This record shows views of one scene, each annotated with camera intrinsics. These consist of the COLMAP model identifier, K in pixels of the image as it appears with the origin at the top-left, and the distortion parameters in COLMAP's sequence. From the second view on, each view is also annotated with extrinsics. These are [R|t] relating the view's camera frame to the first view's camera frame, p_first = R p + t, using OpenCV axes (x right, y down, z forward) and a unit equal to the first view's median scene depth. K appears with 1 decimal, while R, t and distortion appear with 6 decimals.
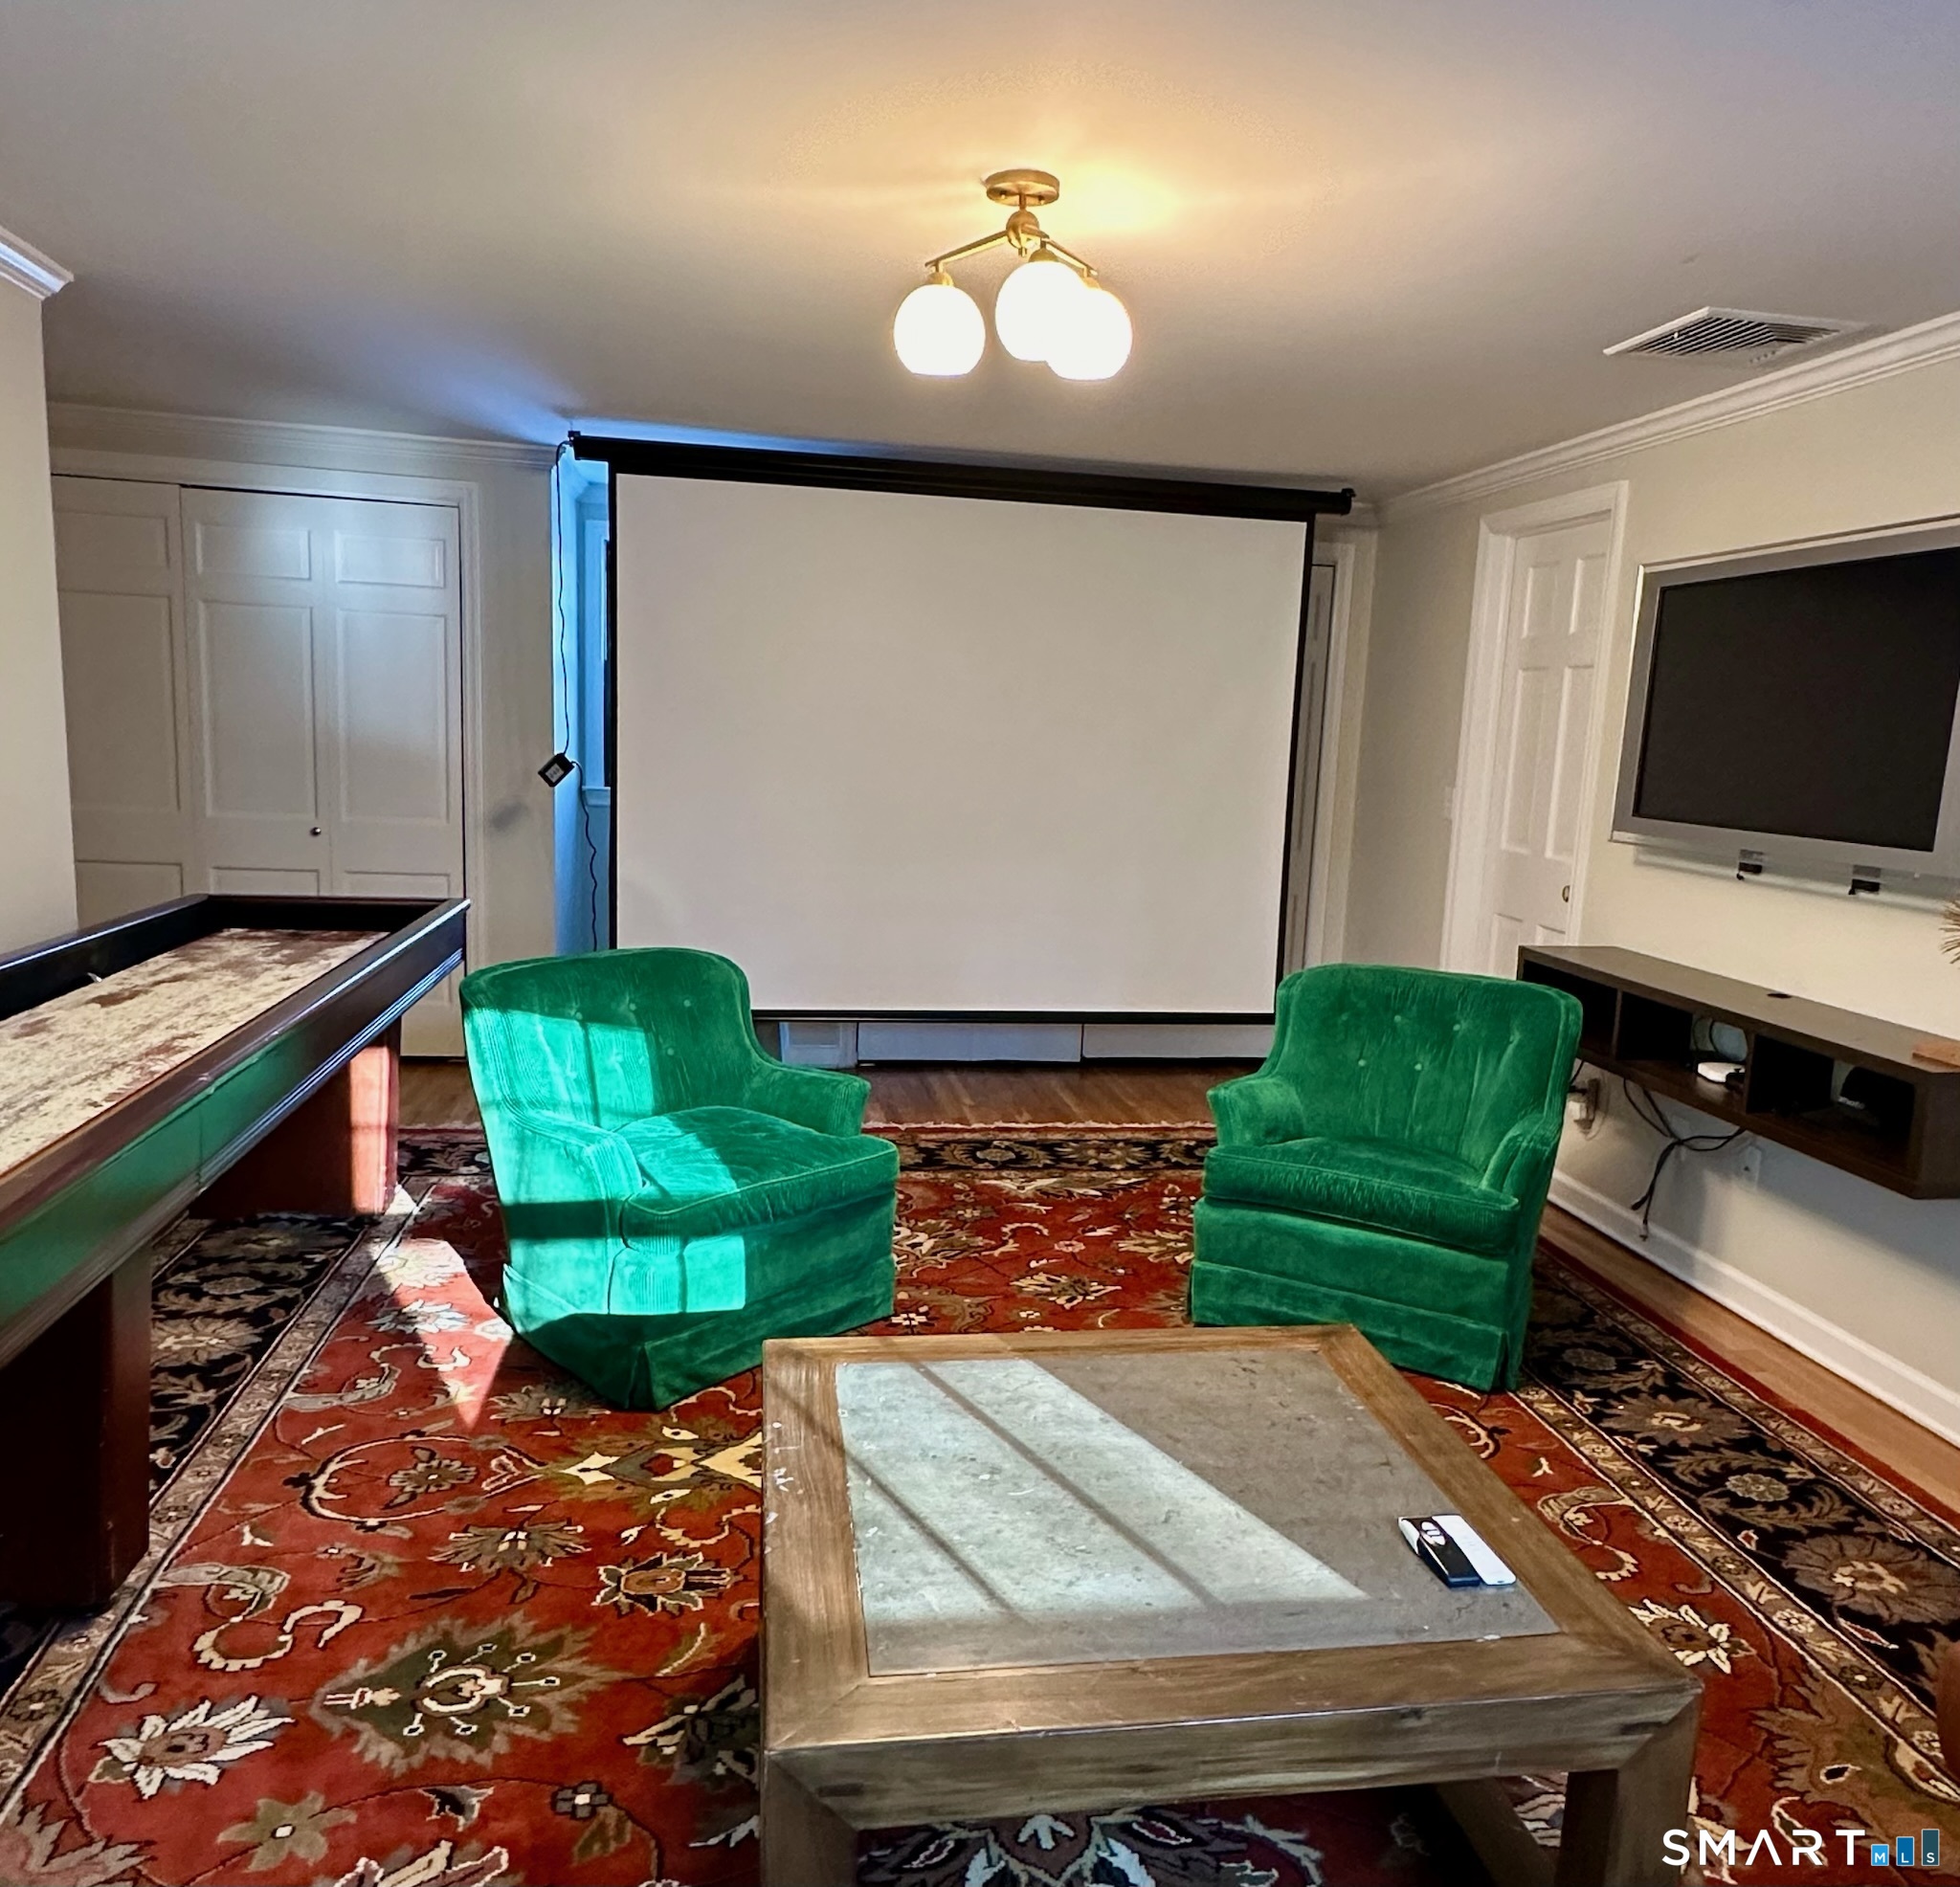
lens RADIAL K [[1482.2, 0, 983.9], [0, 1482.2, 947.9], [0, 0, 1]] dist [-0.003180, -0.000018]
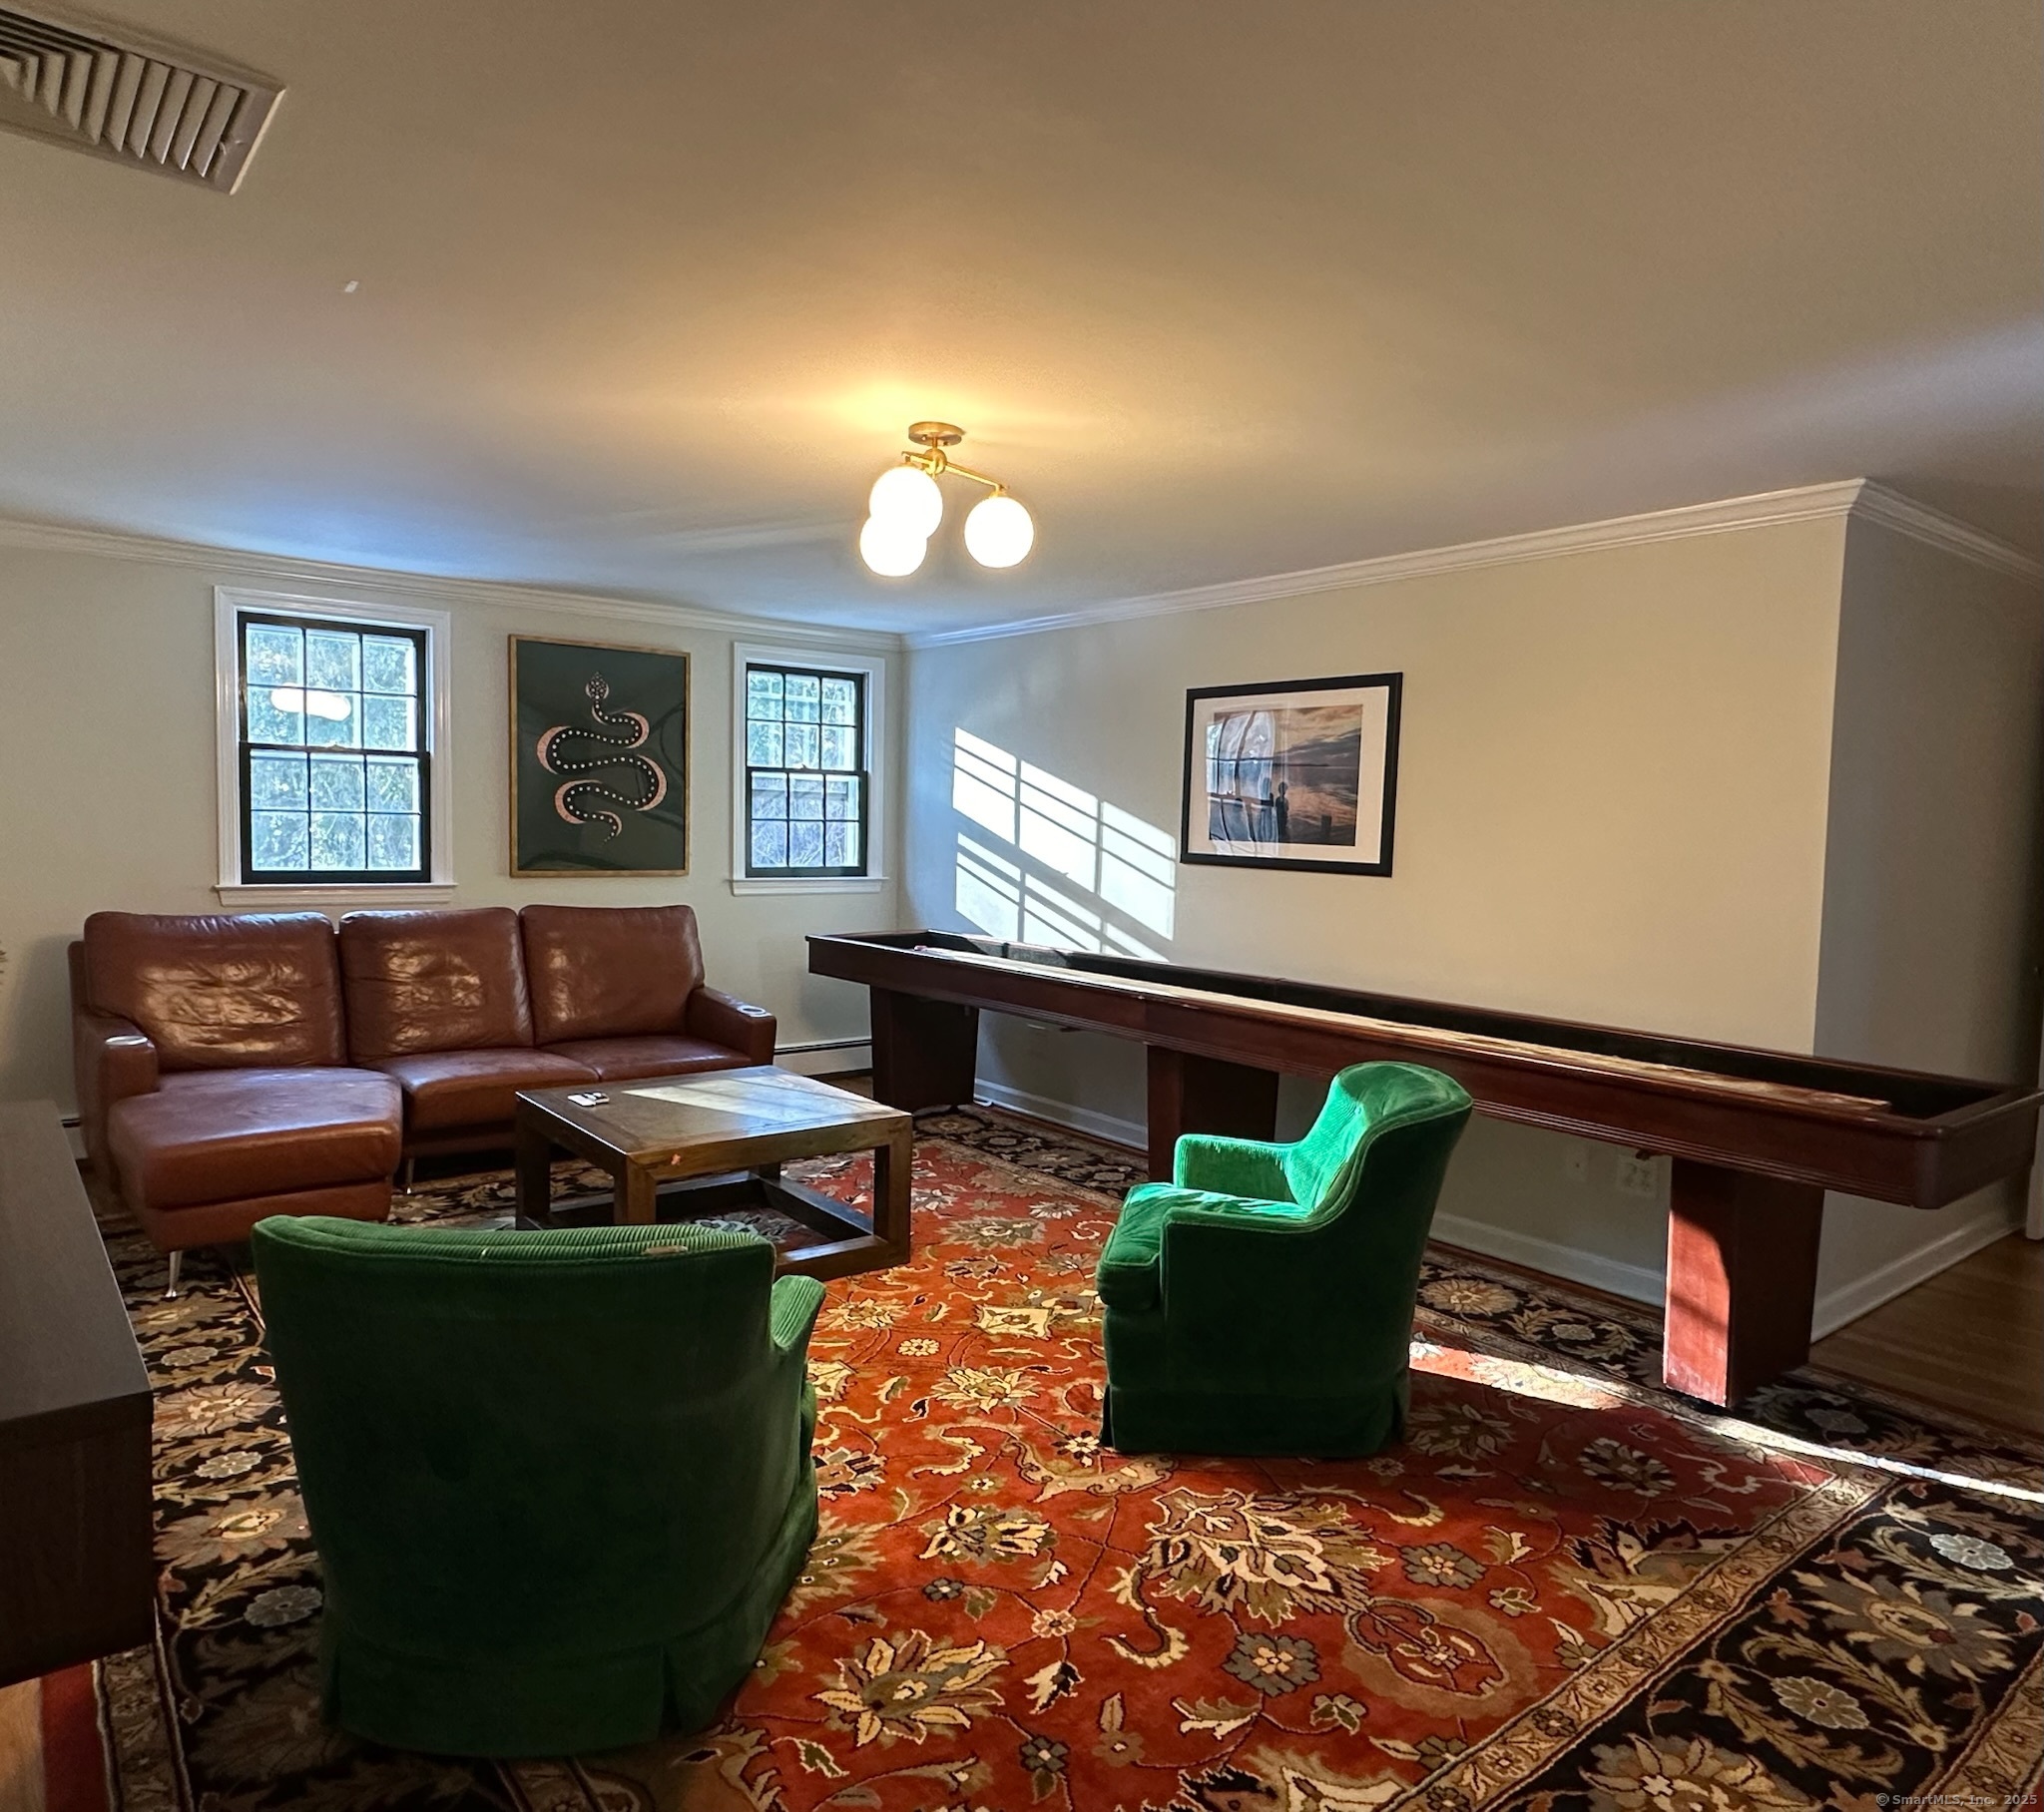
lens RADIAL K [[1331.2, 0, 1018.0], [0, 1331.2, 910.2], [0, 0, 1]] dist [0.004433, 0.001368]
pose [[-0.862227, -0.032306, -0.505491, 0.414014], [-0.136772, 0.975743, 0.170935, -0.216856], [0.487708, 0.216522, -0.845730, 1.574243]]
